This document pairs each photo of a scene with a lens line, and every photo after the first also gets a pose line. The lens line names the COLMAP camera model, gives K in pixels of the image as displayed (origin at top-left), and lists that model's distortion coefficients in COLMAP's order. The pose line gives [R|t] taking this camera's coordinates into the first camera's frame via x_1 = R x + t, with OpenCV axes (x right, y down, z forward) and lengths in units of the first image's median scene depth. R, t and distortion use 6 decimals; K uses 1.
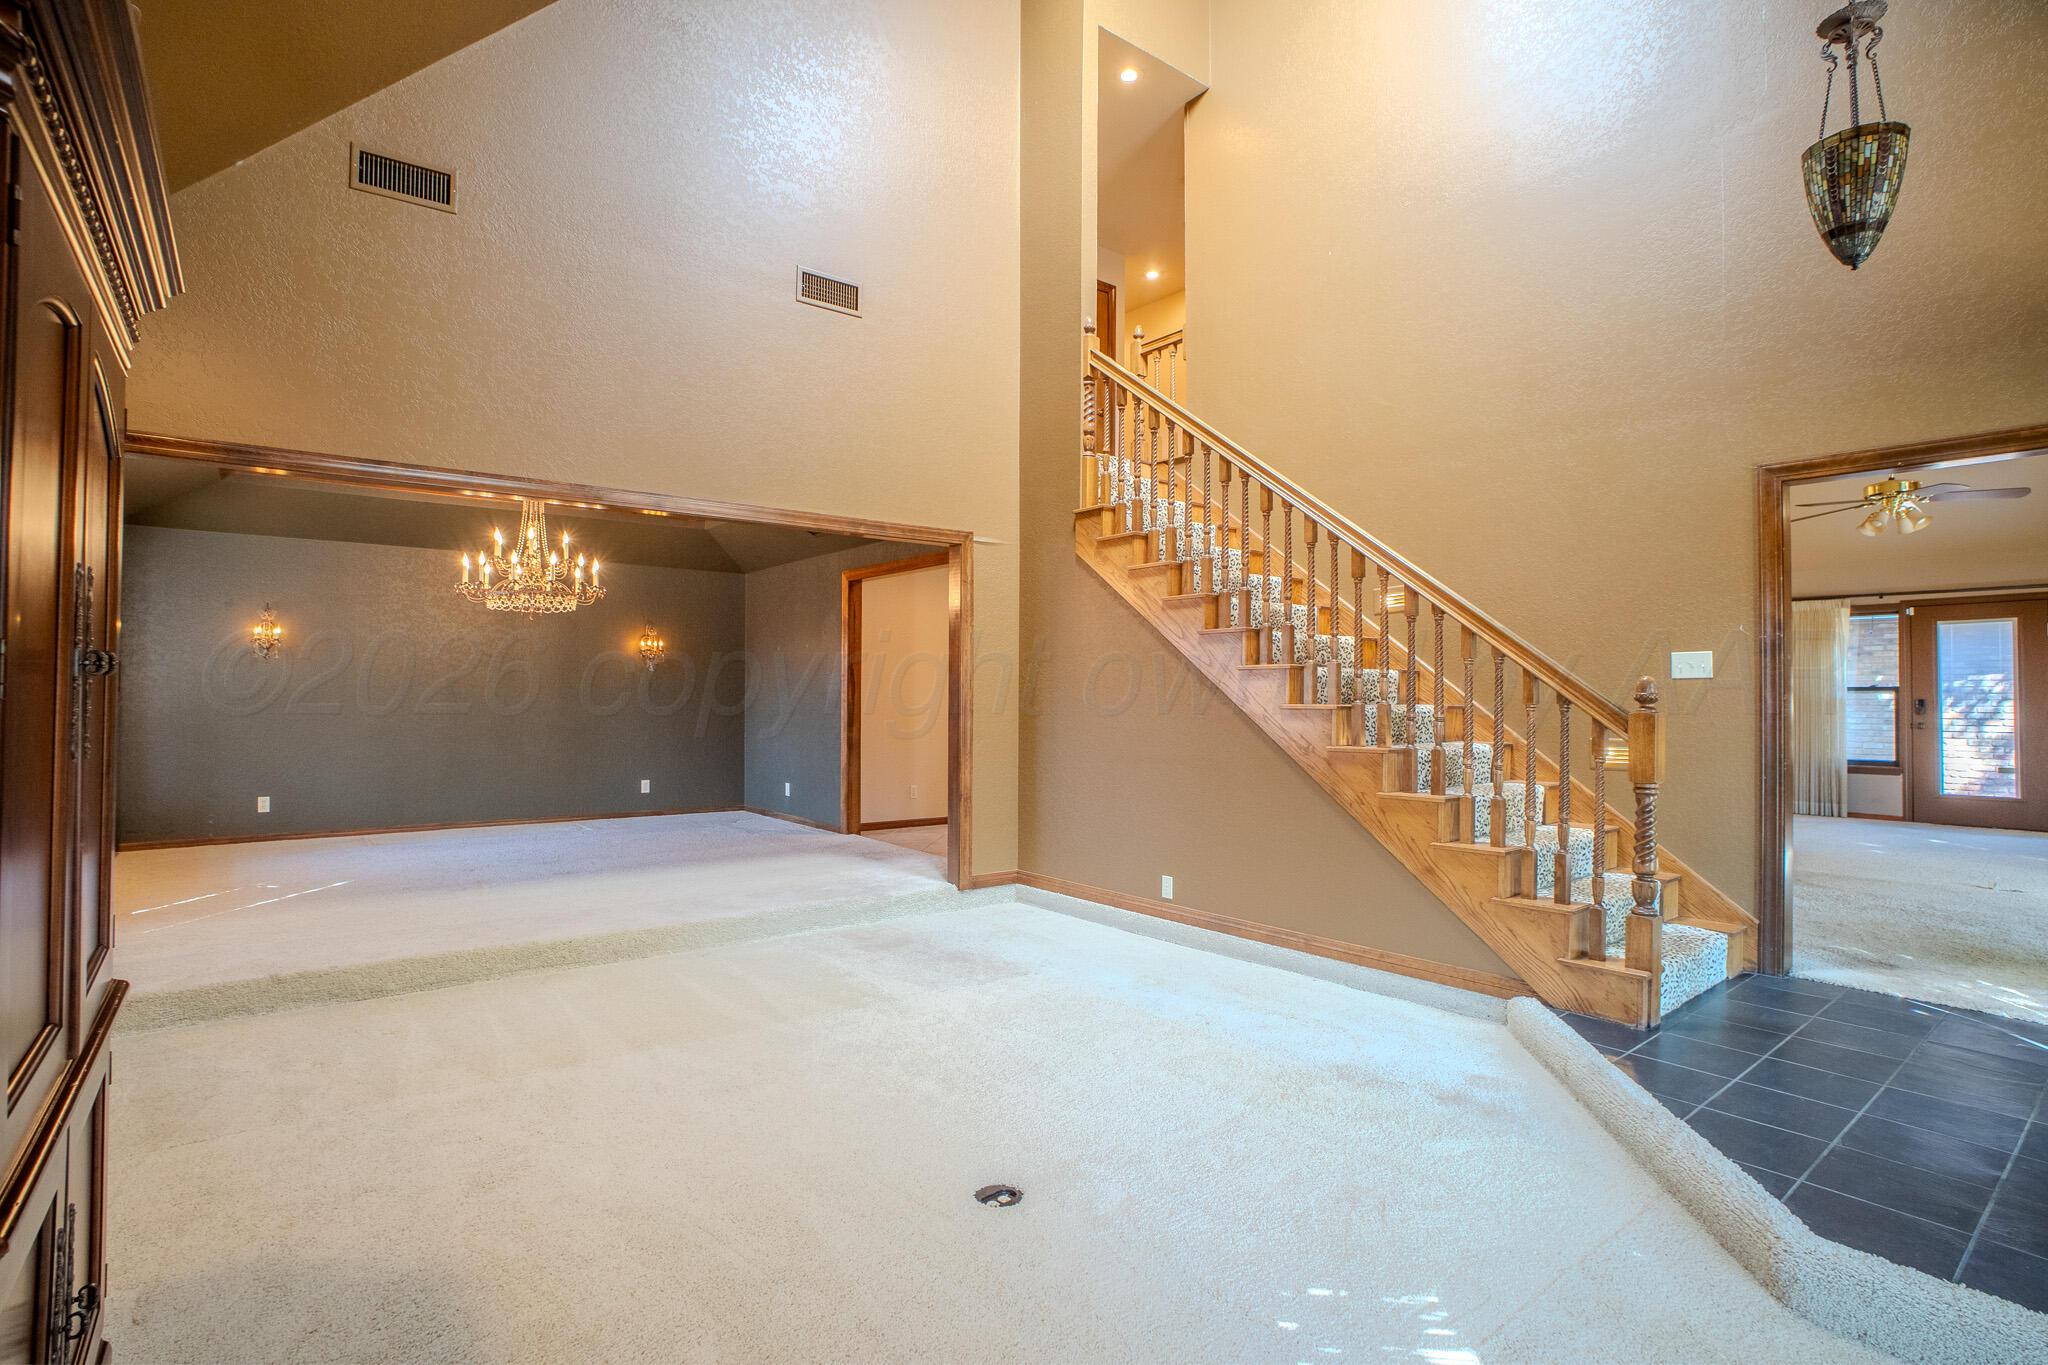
lens RADIAL K [[991.2, 0, 1027.0], [0, 991.2, 684.8], [0, 0, 1]] dist [-0.073141, 0.028666]
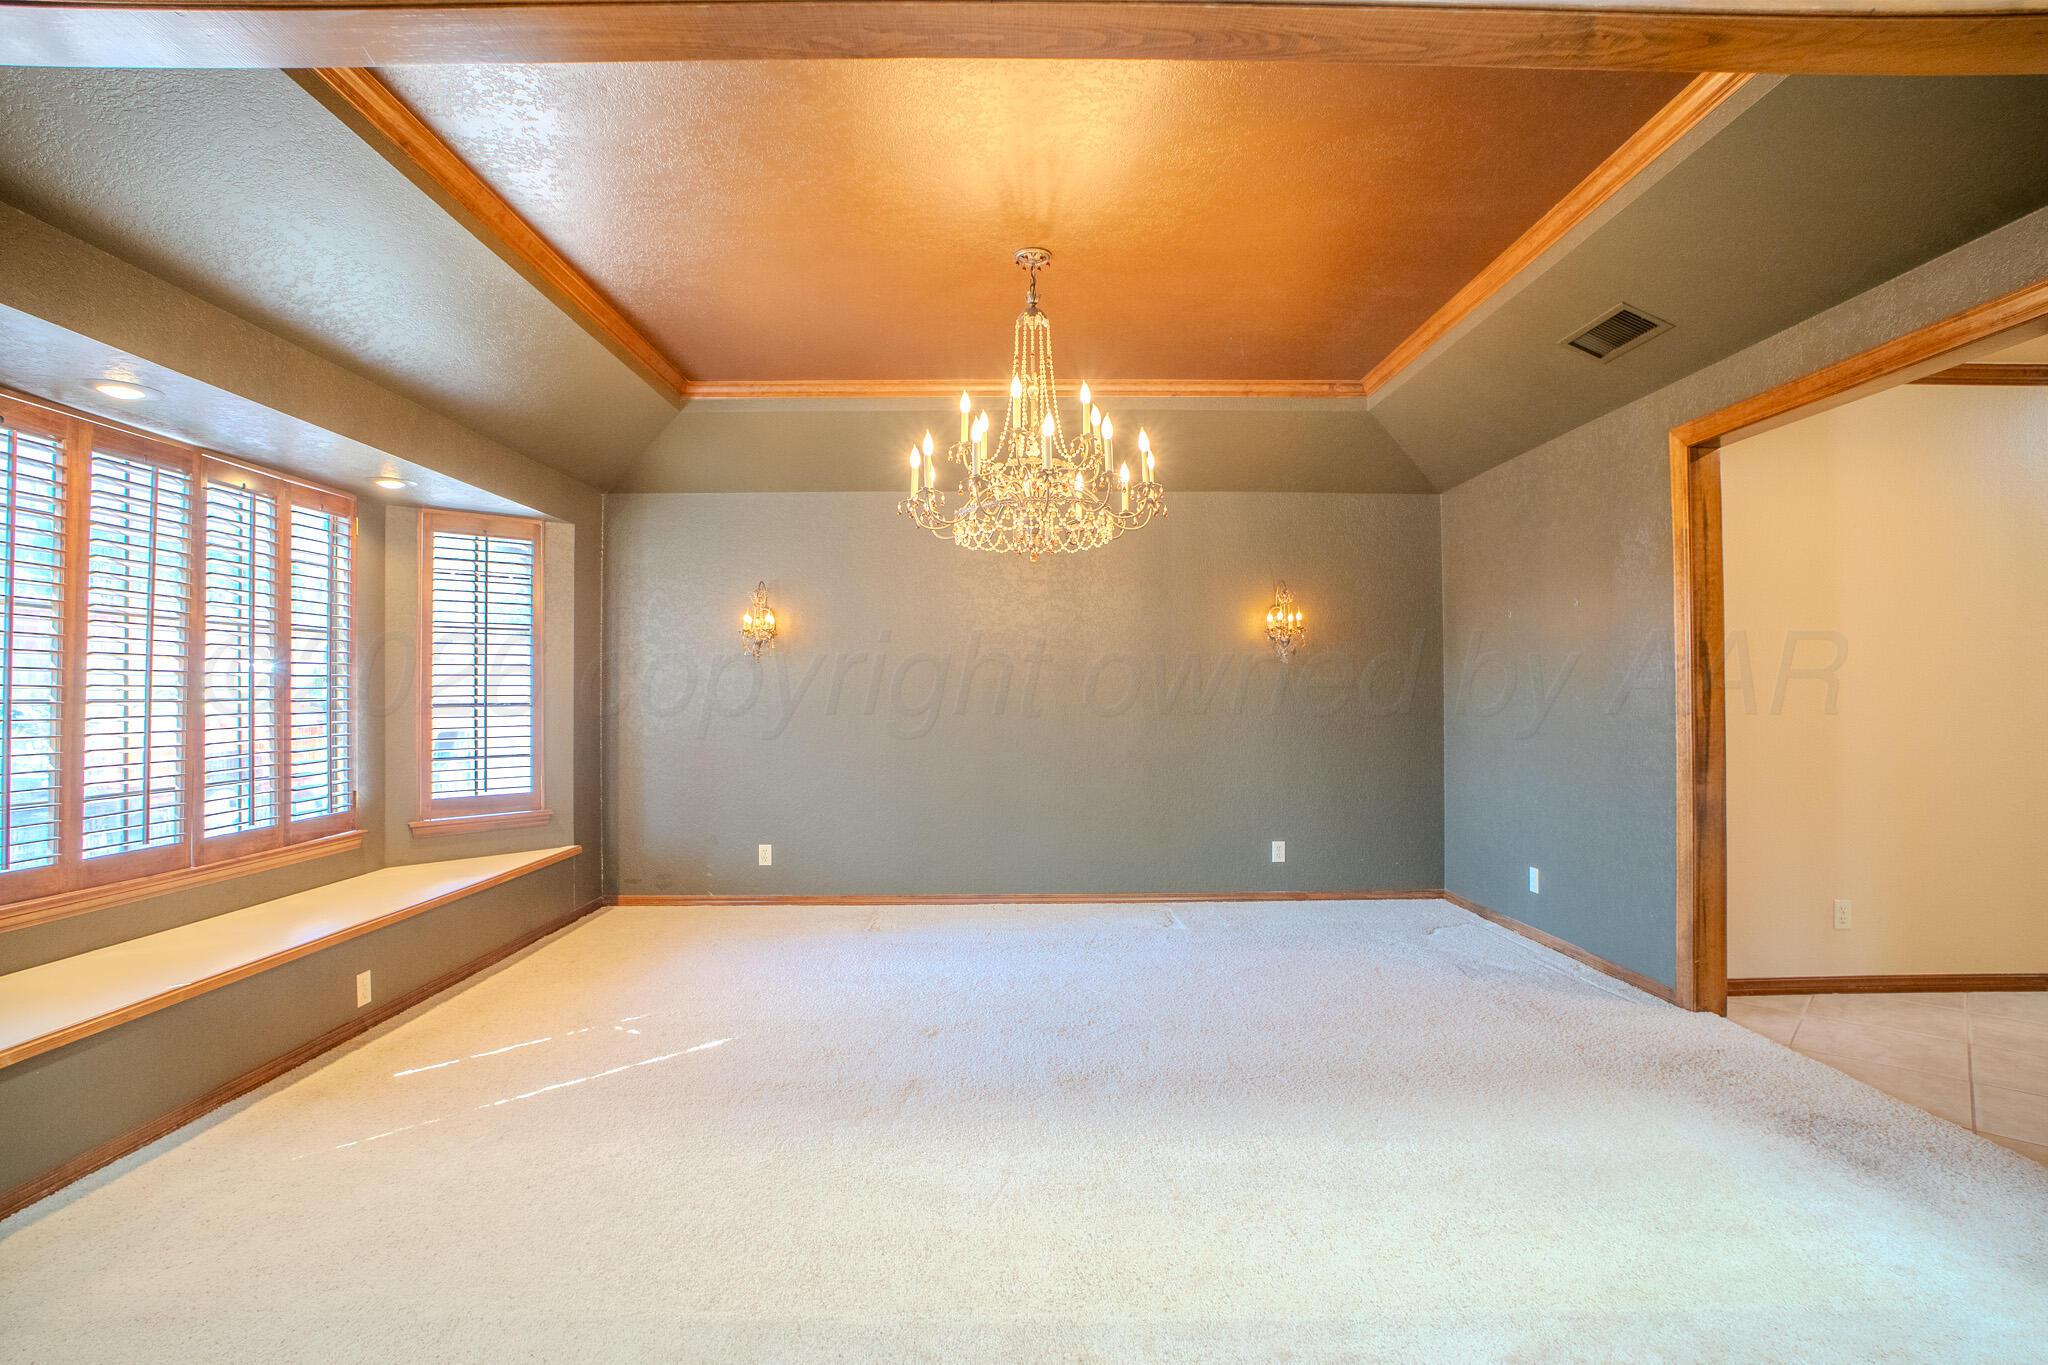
lens RADIAL K [[991.2, 0, 1027.0], [0, 991.2, 684.8], [0, 0, 1]] dist [-0.073141, 0.028666]
pose [[0.792012, -0.017422, -0.610256, -0.152838], [0.014604, 0.999847, -0.009591, 0.003285], [0.610330, -0.001315, 0.792146, 0.466553]]
